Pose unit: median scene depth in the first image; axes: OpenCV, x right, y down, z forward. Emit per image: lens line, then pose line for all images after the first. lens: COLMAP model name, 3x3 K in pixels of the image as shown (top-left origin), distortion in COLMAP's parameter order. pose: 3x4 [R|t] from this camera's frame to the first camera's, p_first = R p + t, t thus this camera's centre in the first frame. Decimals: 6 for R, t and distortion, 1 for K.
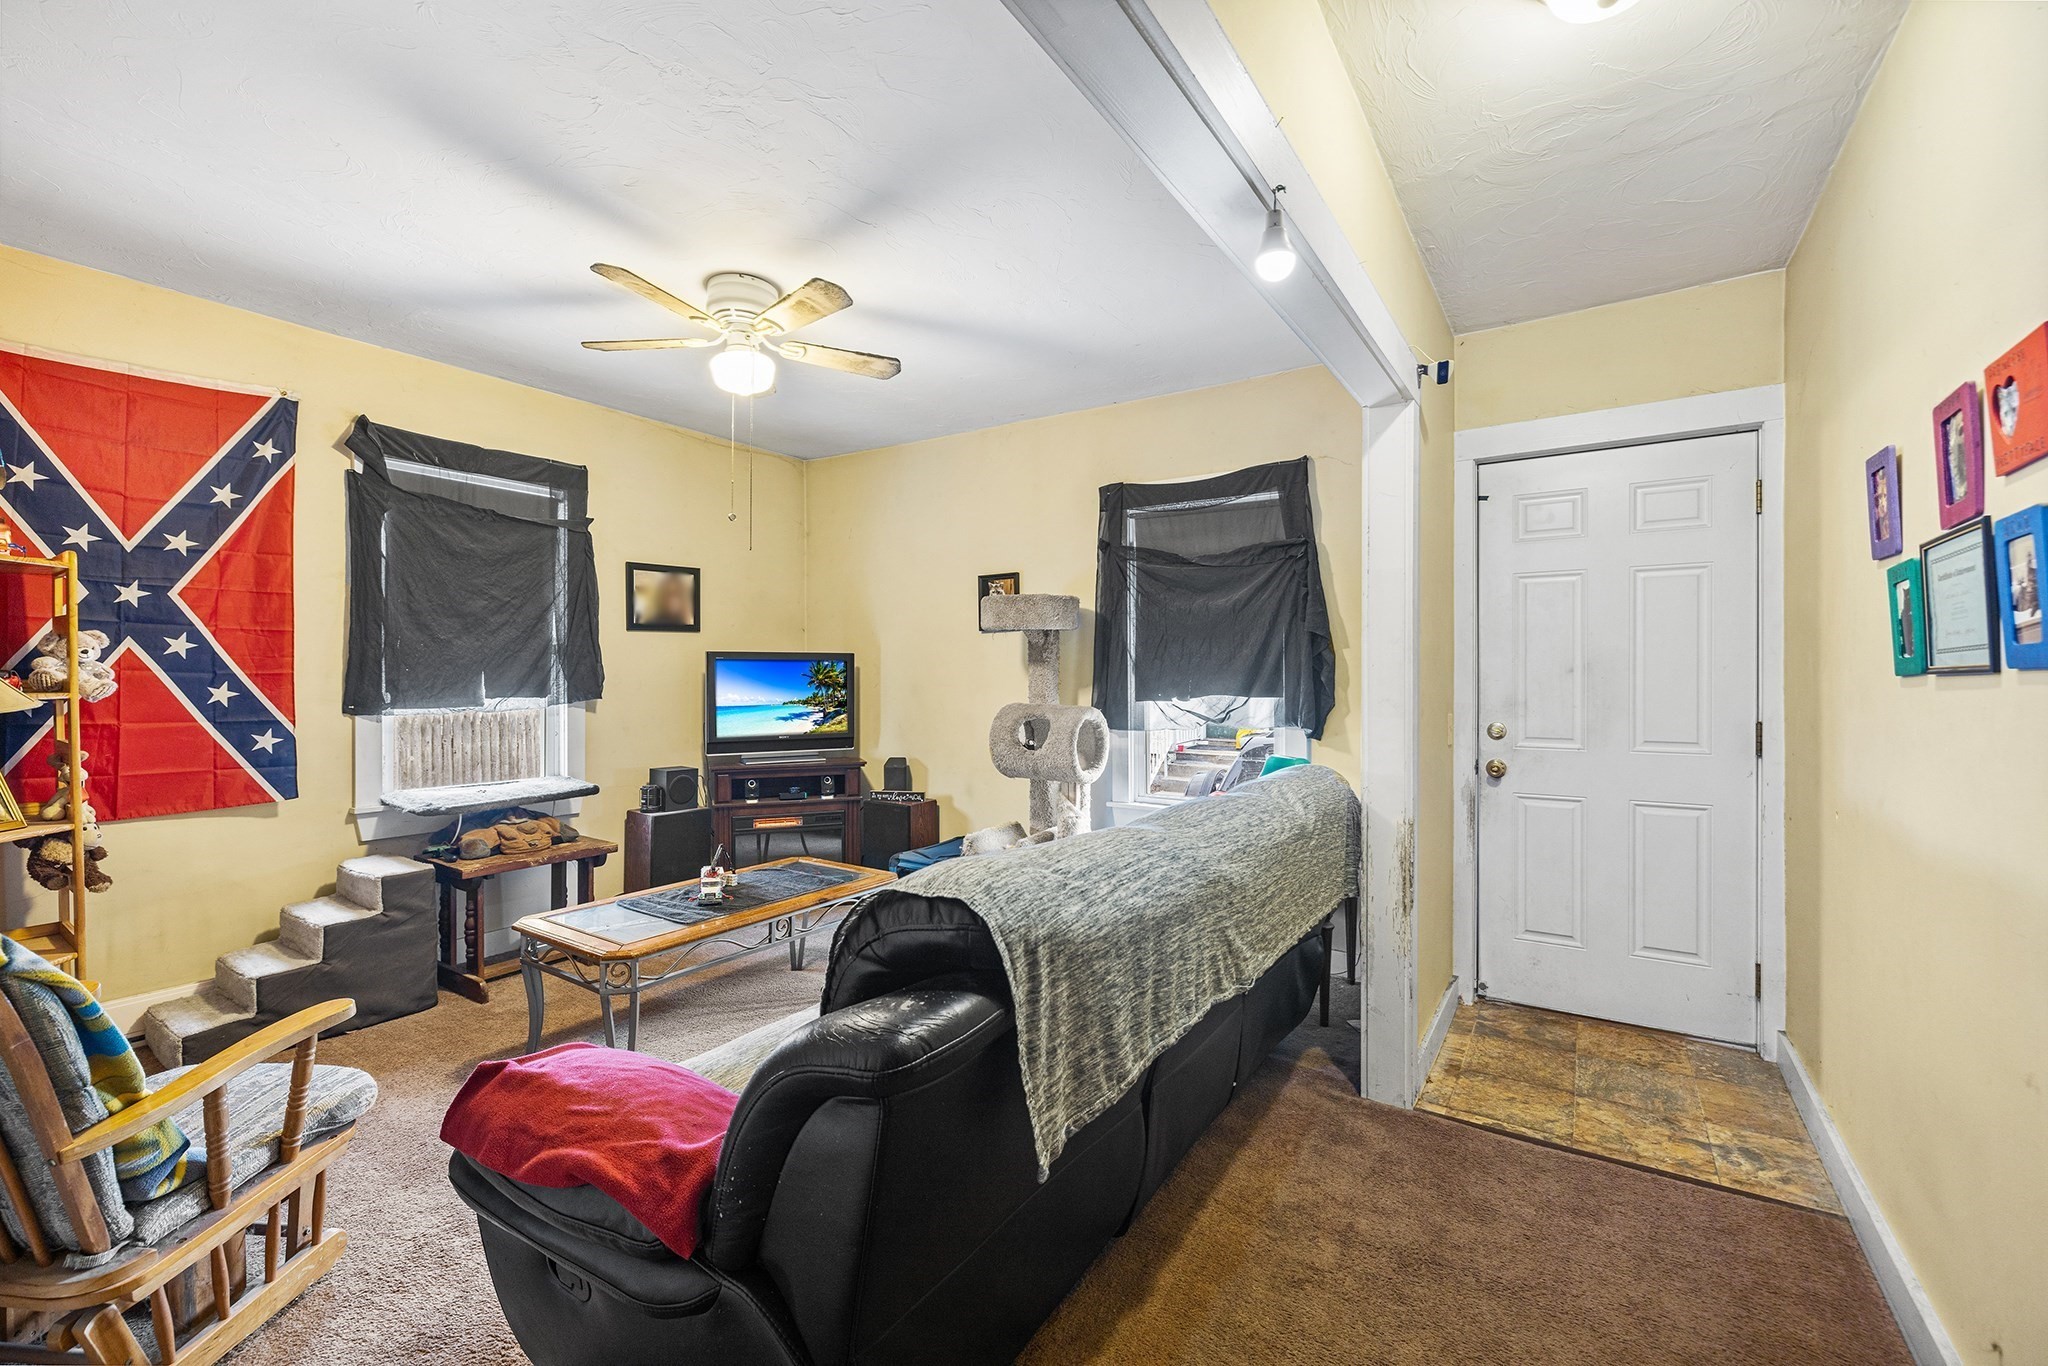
lens RADIAL K [[852.3, 0, 1018.0], [0, 852.3, 678.3], [0, 0, 1]] dist [-0.001283, 0.000094]
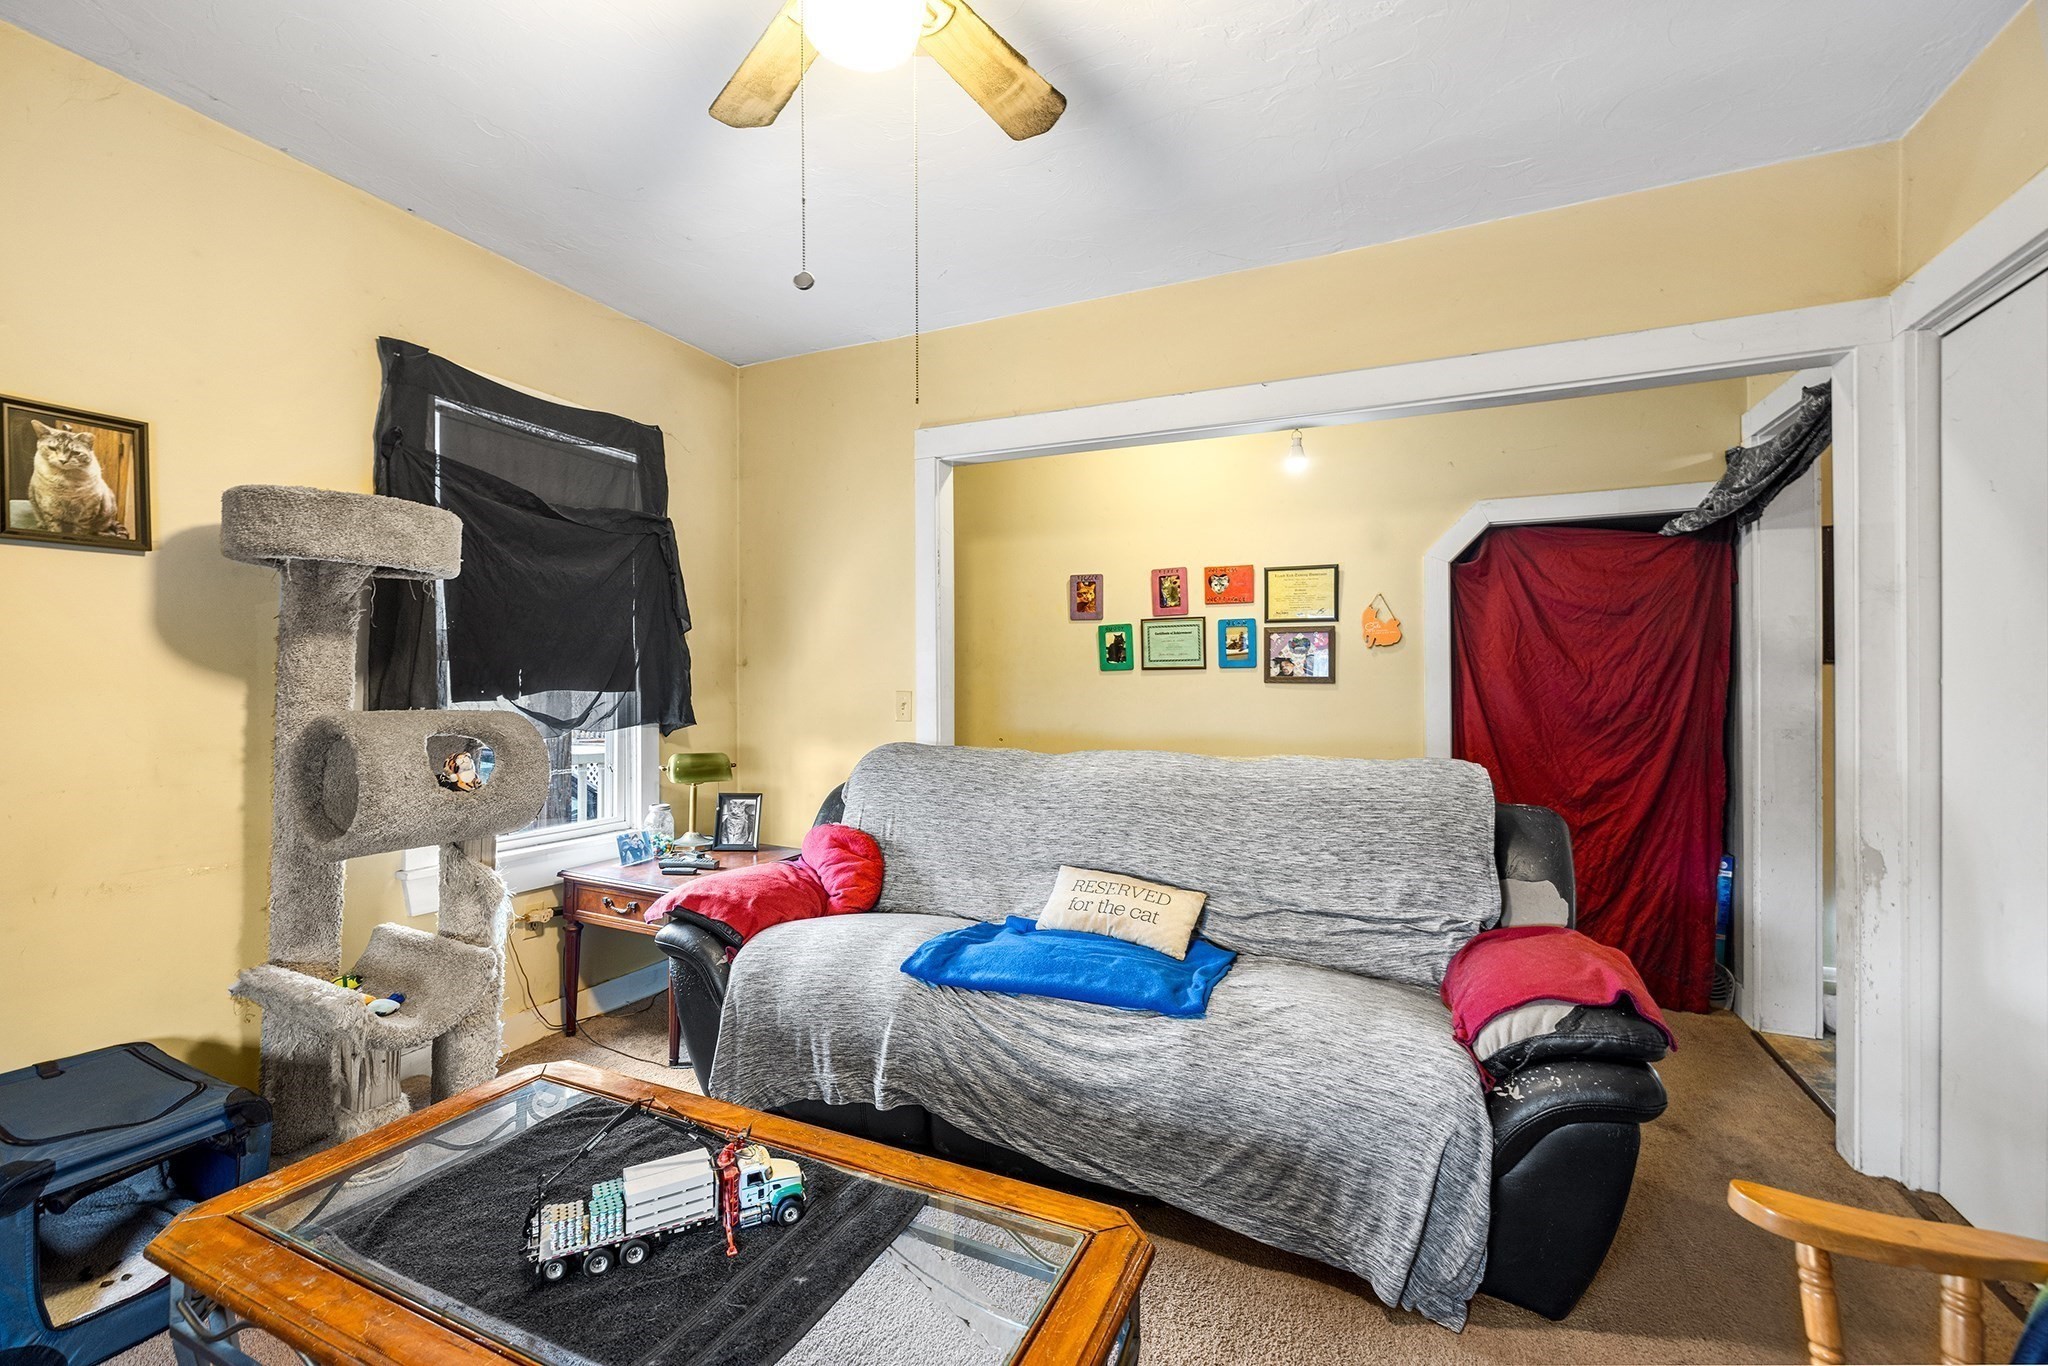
lens RADIAL K [[852.3, 0, 1017.8], [0, 852.3, 685.8], [0, 0, 1]] dist [-0.001283, 0.000094]
pose [[-0.157228, -0.002144, 0.987560, -0.691062], [0.004609, 0.999985, 0.002905, 0.017733], [-0.987552, 0.005009, -0.157216, 0.845786]]
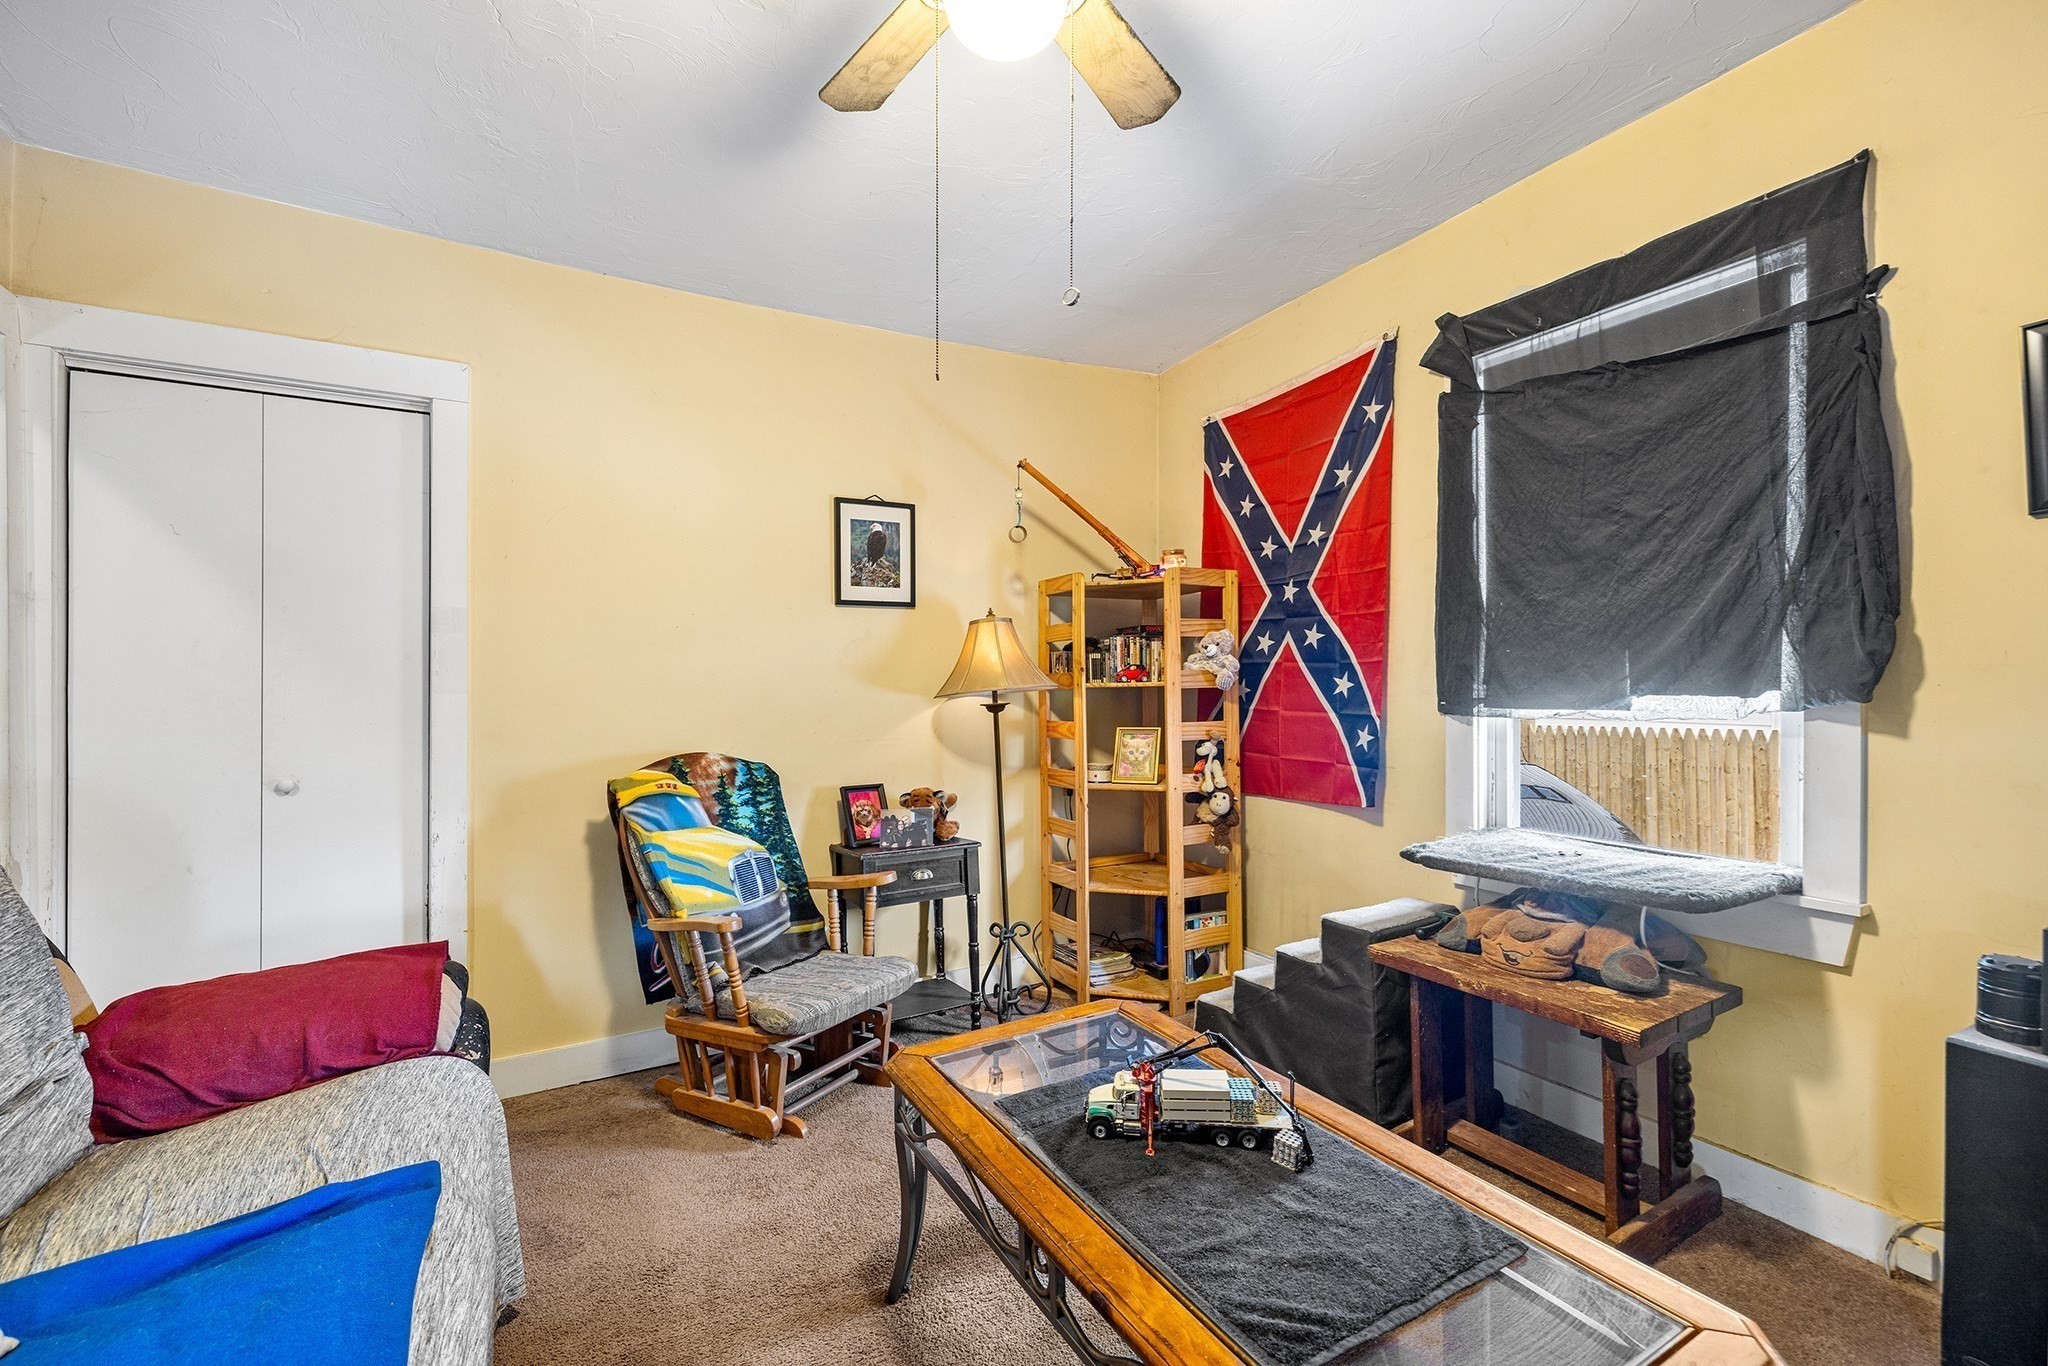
lens RADIAL K [[852.3, 0, 1018.0], [0, 852.3, 679.5], [0, 0, 1]] dist [-0.001283, 0.000094]
pose [[-0.457920, -0.001678, -0.888992, 0.072922], [0.009627, 0.999930, -0.006846, 0.014746], [0.888941, -0.011693, -0.457872, 1.032727]]
